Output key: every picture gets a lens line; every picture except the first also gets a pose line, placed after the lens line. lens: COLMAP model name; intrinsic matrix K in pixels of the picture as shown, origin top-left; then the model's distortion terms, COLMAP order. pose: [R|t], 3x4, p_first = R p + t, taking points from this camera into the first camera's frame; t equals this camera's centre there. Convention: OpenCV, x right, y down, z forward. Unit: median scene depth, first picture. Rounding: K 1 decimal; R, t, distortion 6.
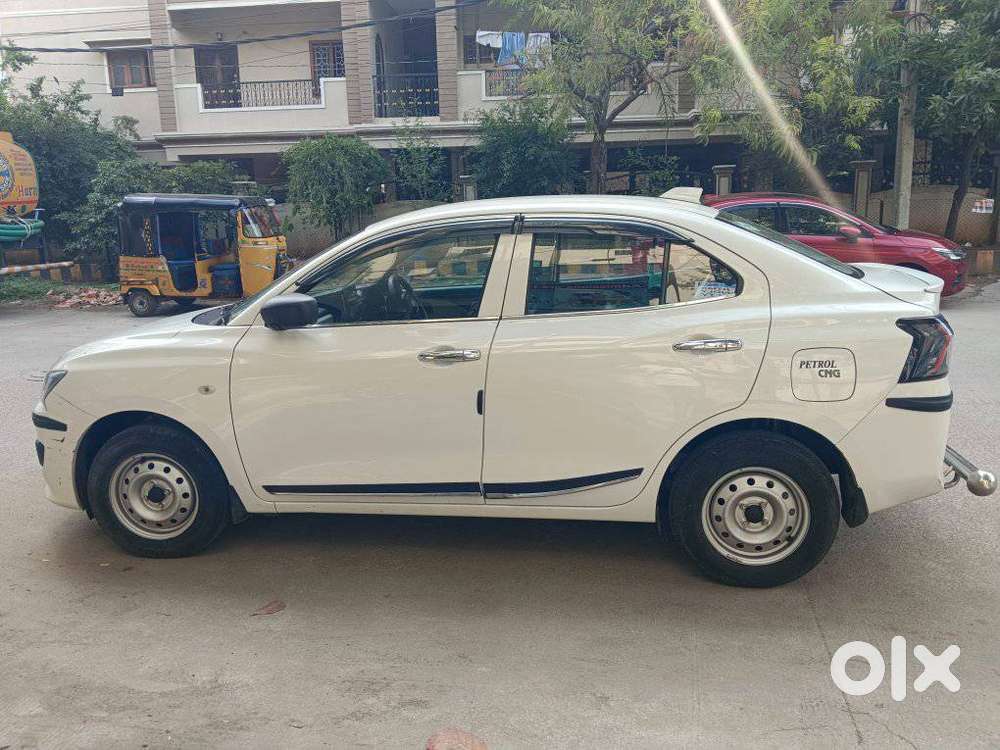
lens RADIAL K [[812.9, 0, 500.0], [0, 812.9, 375.0], [0, 0, 1]] dist [0.041459, -0.068693]
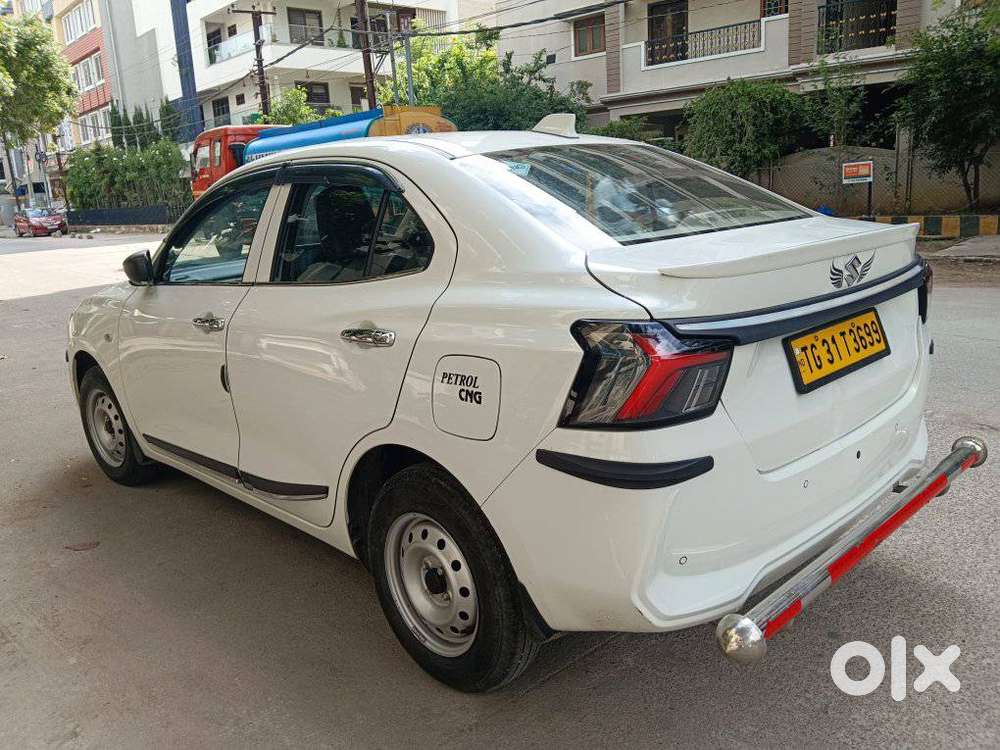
lens RADIAL K [[812.9, 0, 500.0], [0, 812.9, 375.0], [0, 0, 1]] dist [0.041459, -0.068693]
pose [[0.796681, 0.116113, -0.593142, 0.724217], [-0.086670, 0.993178, 0.078012, -0.063571], [0.598154, -0.010743, 0.801309, 0.454555]]
